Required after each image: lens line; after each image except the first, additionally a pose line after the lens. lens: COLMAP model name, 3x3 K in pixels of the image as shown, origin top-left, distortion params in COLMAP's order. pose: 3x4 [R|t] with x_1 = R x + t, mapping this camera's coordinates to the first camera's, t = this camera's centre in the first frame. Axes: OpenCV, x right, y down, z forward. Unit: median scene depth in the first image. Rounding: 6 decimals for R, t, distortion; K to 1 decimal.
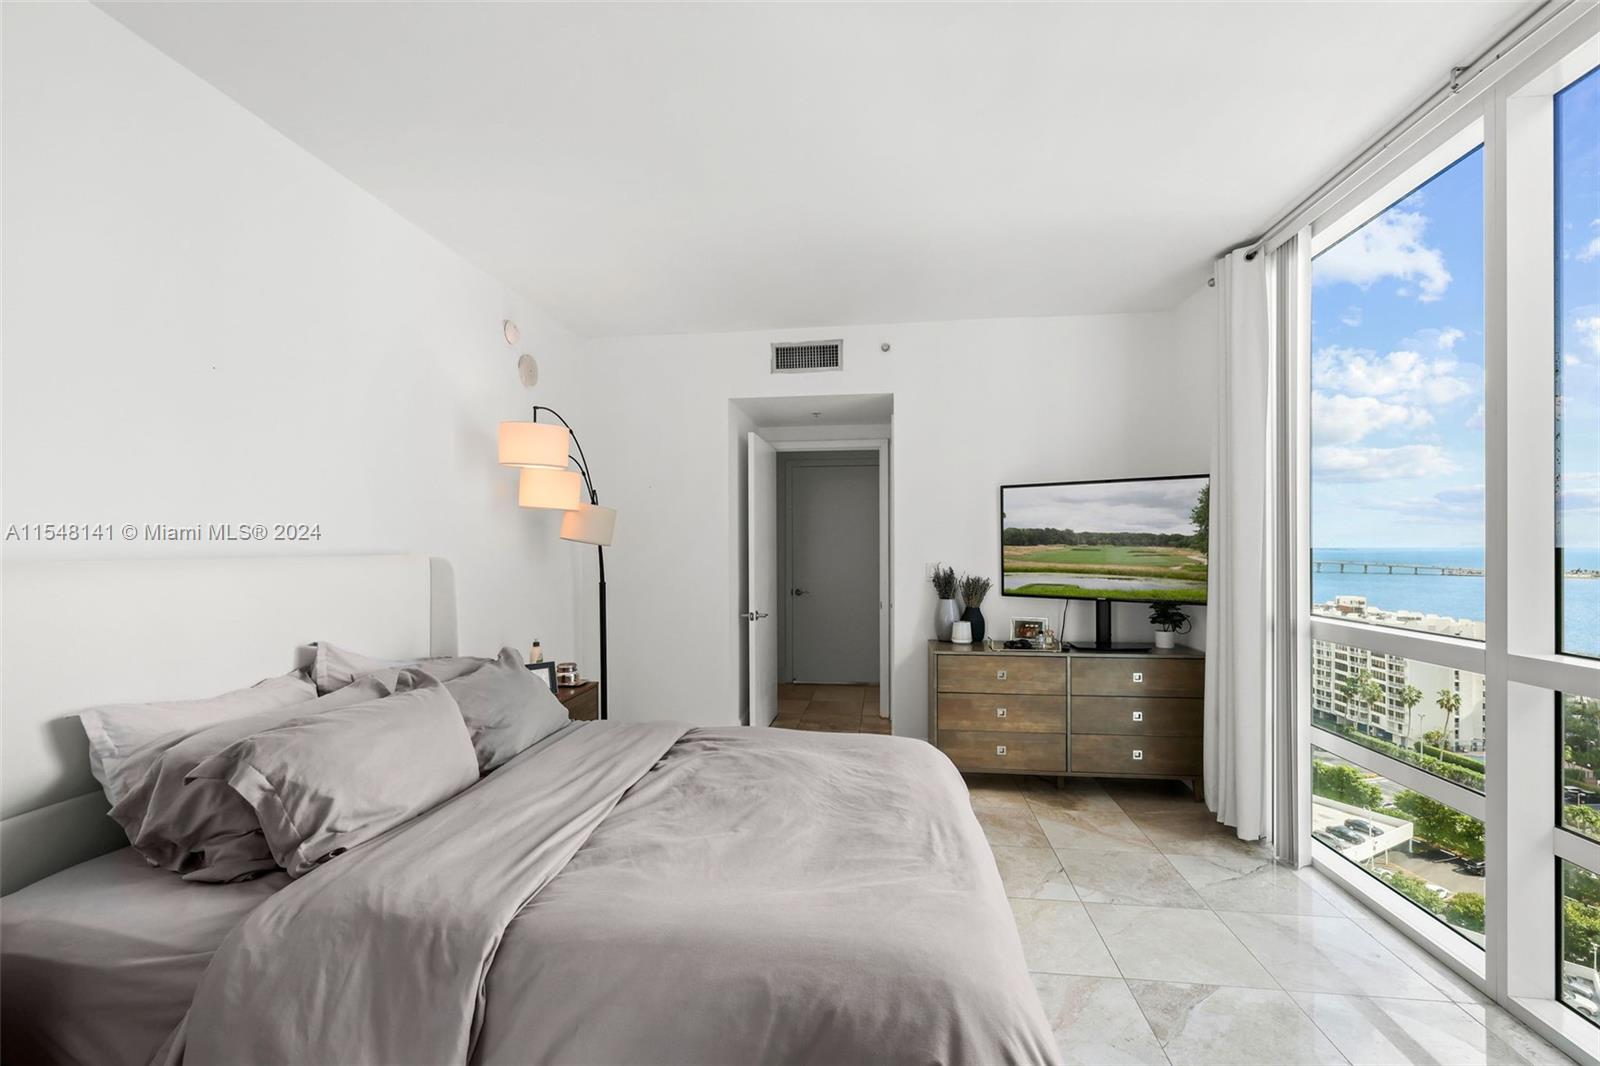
lens RADIAL K [[686.2, 0, 800.0], [0, 686.2, 533.0], [0, 0, 1]] dist [-0.001094, 0.000046]
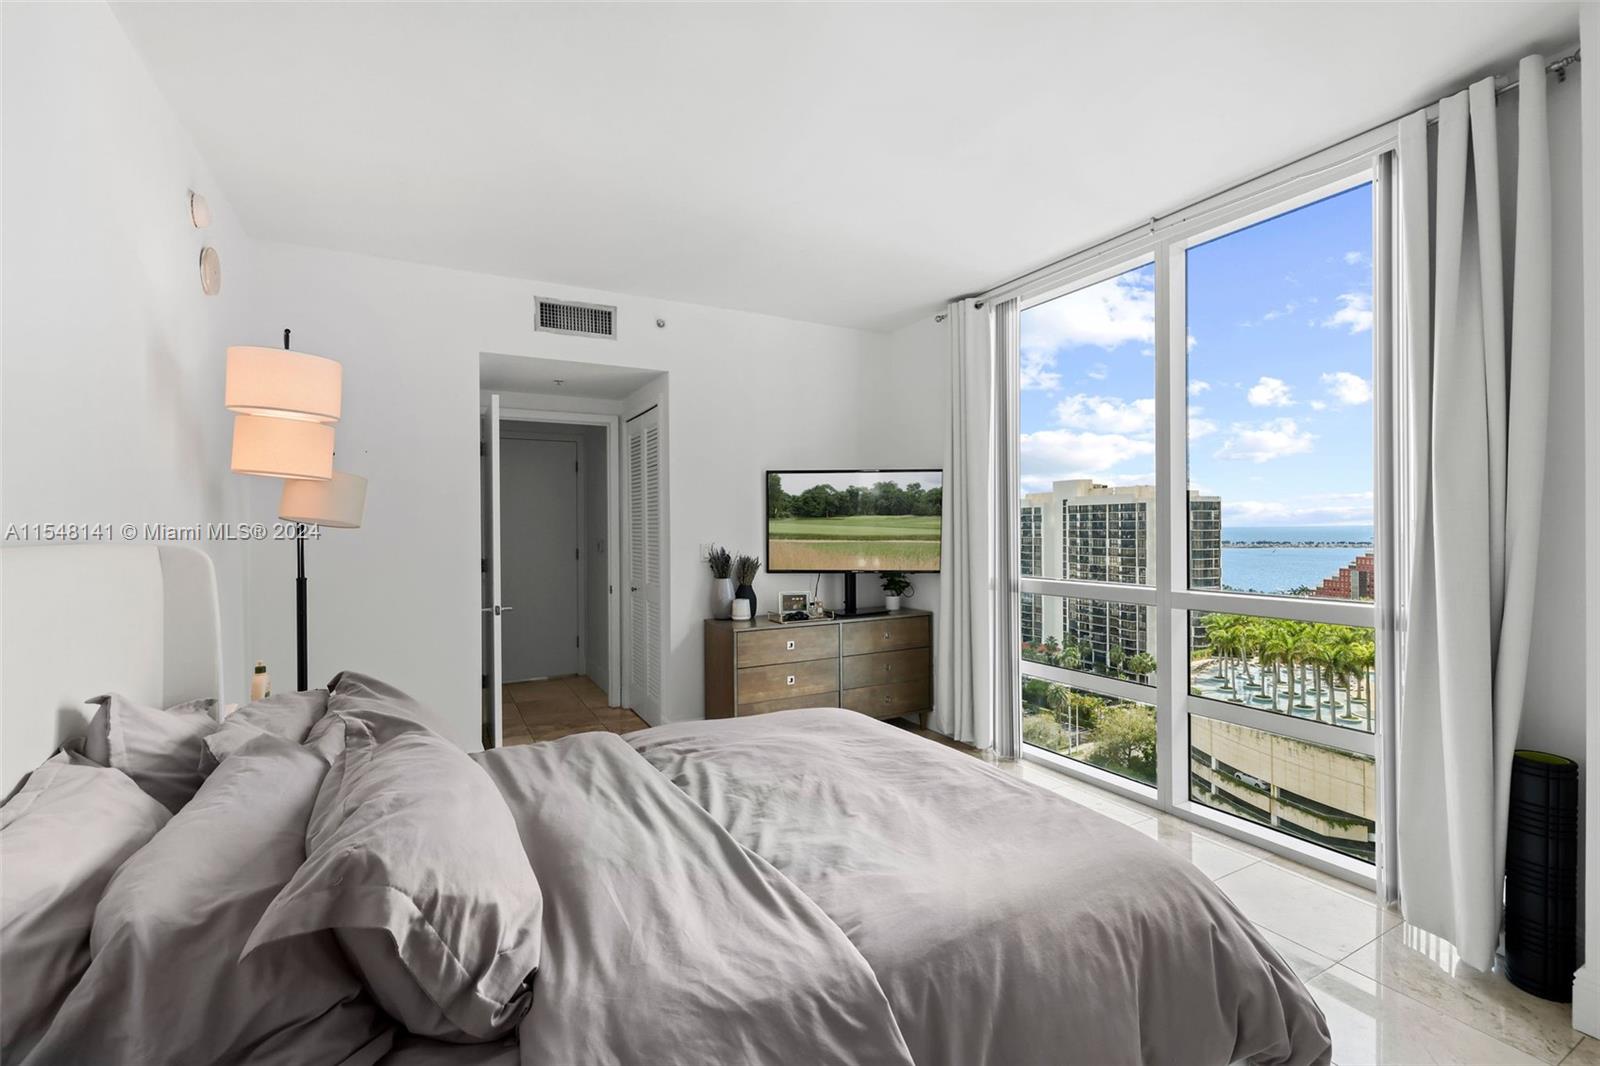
lens RADIAL K [[682.8, 0, 798.5], [0, 682.8, 517.7], [0, 0, 1]] dist [-0.001549, 0.000221]
pose [[0.812287, 0.004838, 0.583238, -0.346012], [-0.006685, 0.999977, 0.001015, 0.003552], [-0.583220, -0.004723, 0.812301, 0.120979]]
